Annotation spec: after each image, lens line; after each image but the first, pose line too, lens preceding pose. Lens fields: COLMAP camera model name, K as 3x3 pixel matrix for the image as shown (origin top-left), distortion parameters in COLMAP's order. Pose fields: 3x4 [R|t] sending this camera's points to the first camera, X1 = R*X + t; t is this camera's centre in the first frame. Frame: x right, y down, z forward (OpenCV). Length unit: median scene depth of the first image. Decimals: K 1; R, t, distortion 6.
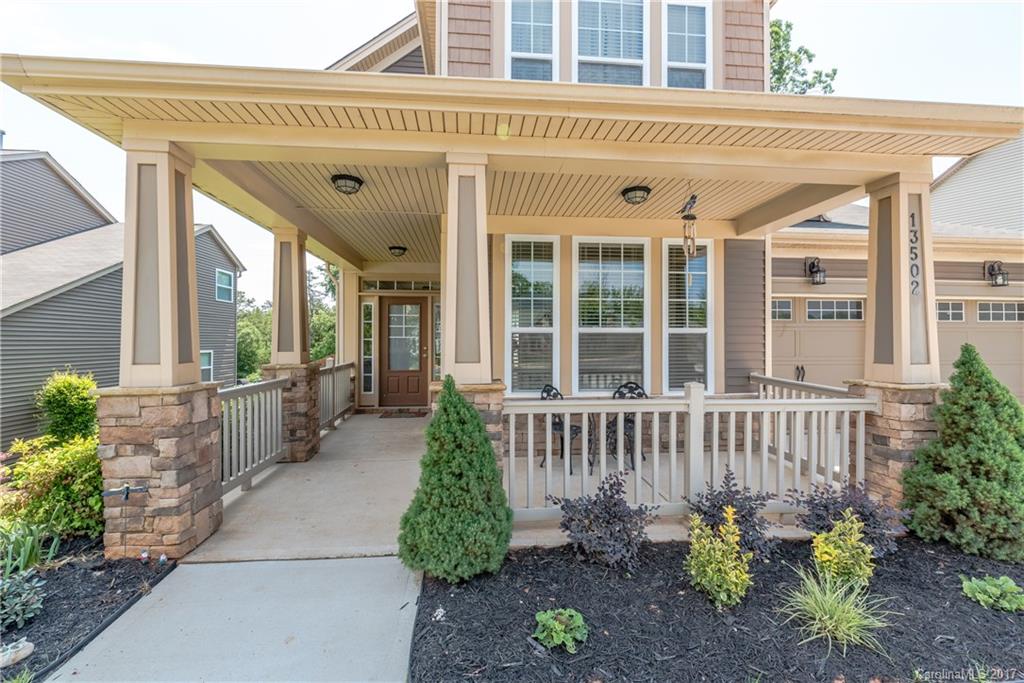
lens RADIAL K [[439.7, 0, 509.3], [0, 439.7, 339.8], [0, 0, 1]] dist [0.000626, 0.000193]
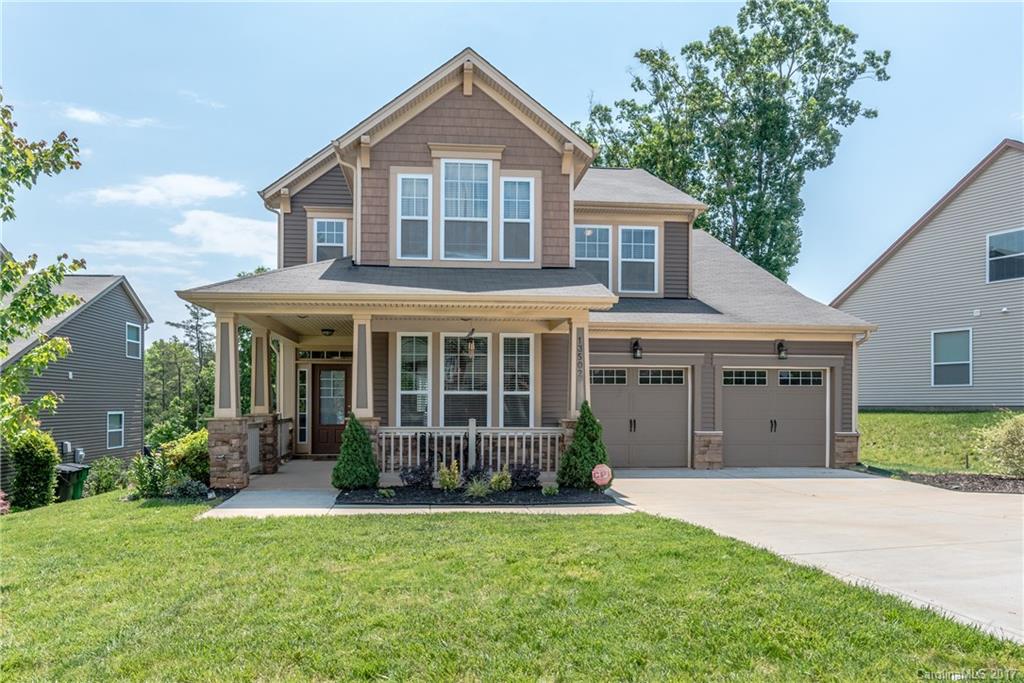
lens RADIAL K [[803.4, 0, 510.6], [0, 803.4, 399.4], [0, 0, 1]] dist [0.000188, 0.002206]
pose [[0.999934, 0.001204, -0.011427, 0.319656], [-0.001261, 0.999987, -0.004946, 0.012087], [0.011421, 0.004960, 0.999922, -1.392638]]
